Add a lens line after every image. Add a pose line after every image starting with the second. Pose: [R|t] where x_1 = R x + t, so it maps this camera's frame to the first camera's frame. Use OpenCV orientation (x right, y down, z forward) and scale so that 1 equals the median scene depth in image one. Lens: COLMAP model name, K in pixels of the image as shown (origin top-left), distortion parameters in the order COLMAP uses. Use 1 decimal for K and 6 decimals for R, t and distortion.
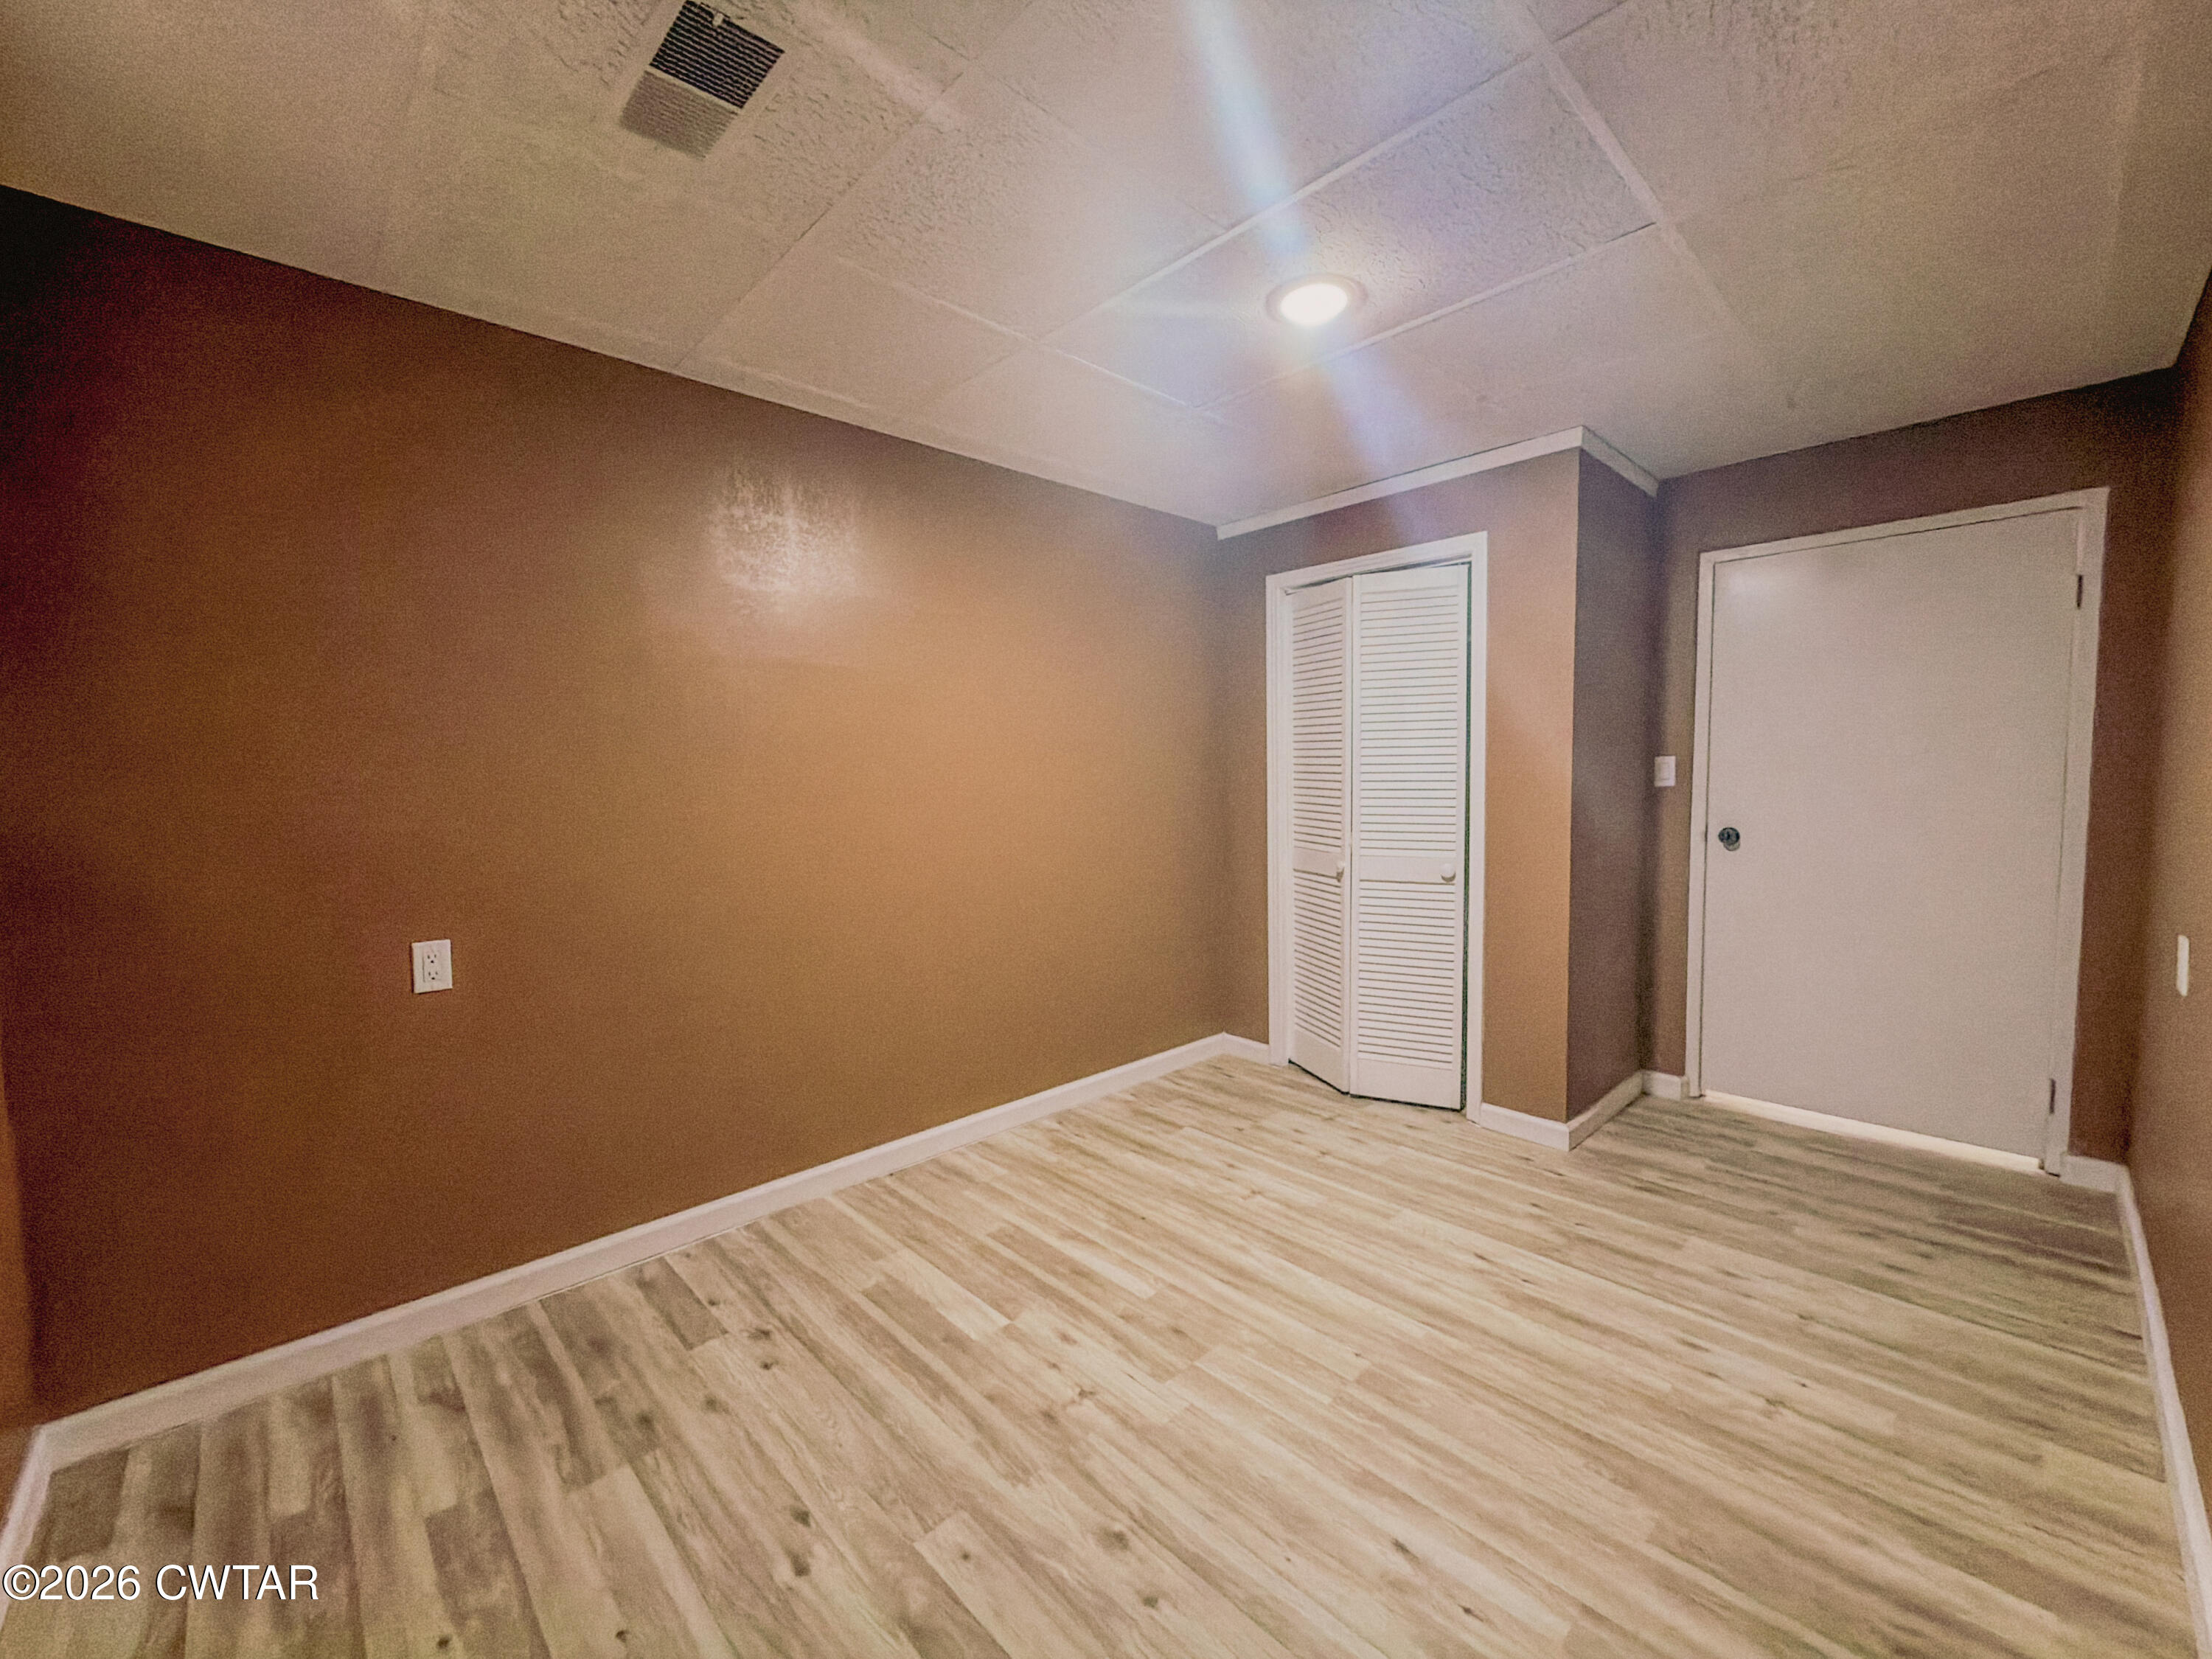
lens RADIAL K [[887.5, 0, 1144.9], [0, 887.5, 824.9], [0, 0, 1]] dist [-0.000082, 0.000057]
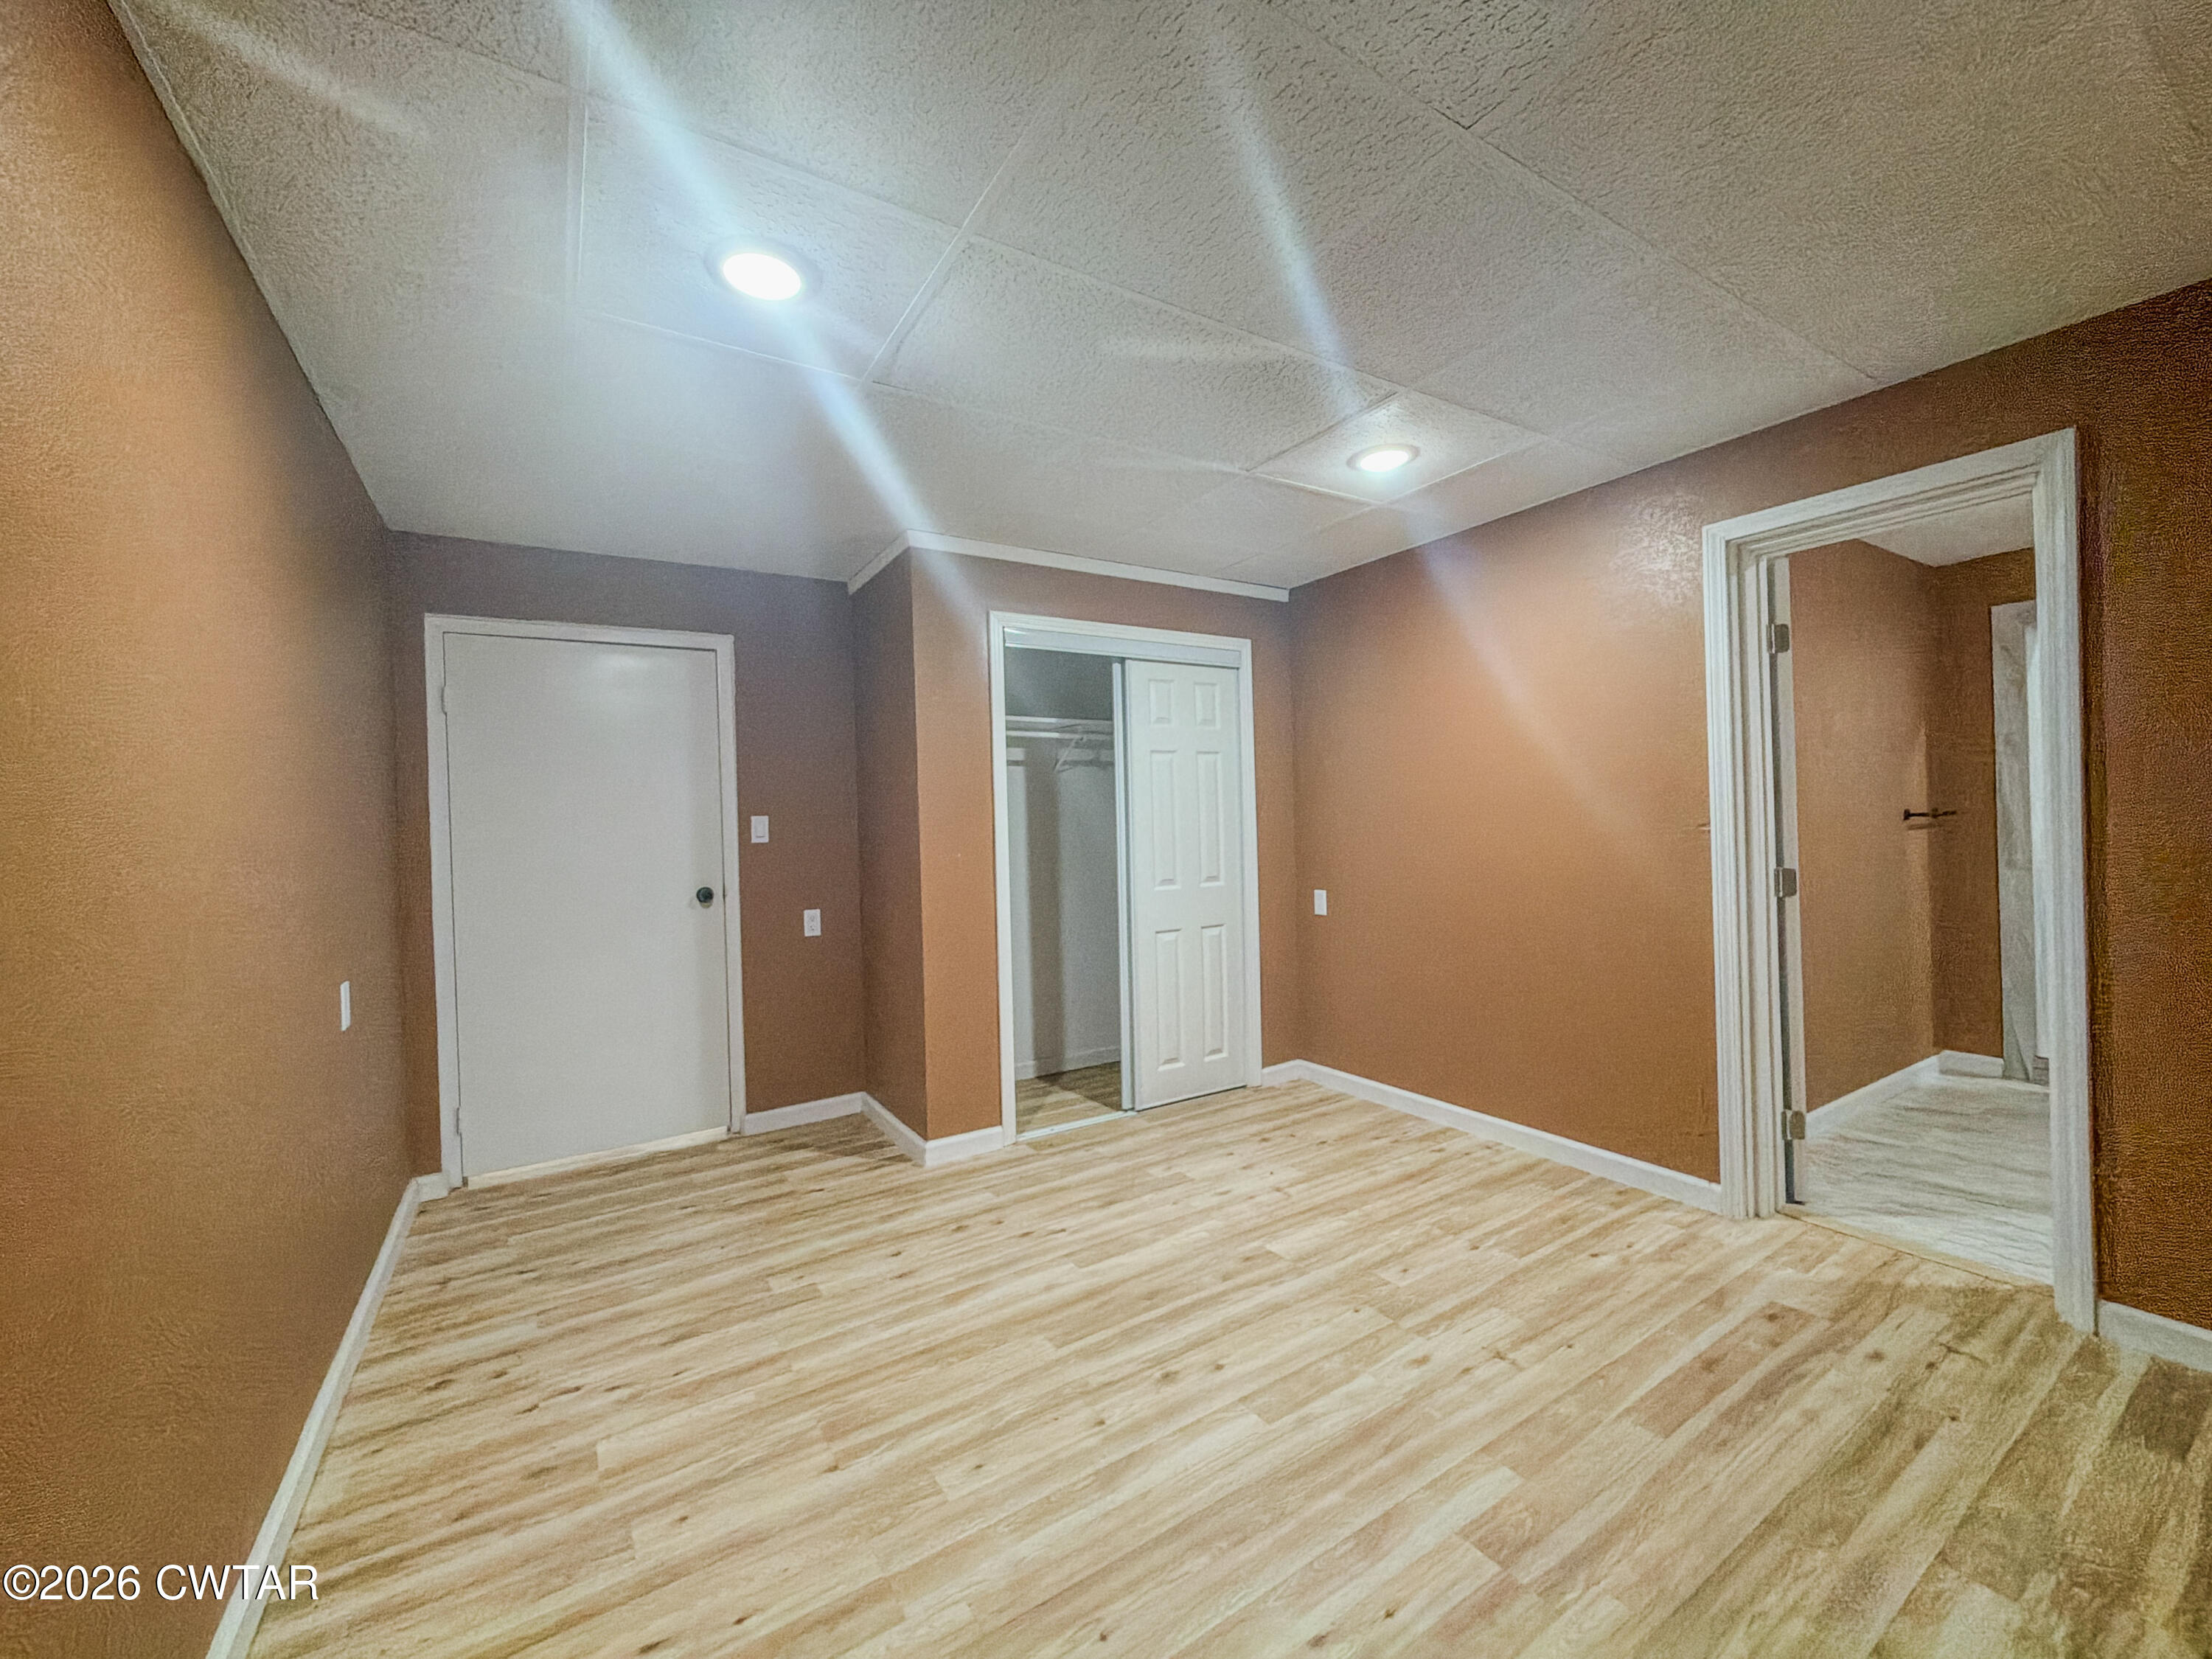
lens RADIAL K [[887.5, 0, 1144.9], [0, 887.5, 824.9], [0, 0, 1]] dist [-0.000082, 0.000057]
pose [[0.191109, -0.007327, 0.981541, -0.586121], [0.071513, 0.997419, -0.006479, -0.028732], [-0.978960, 0.071432, 0.191140, 0.511322]]
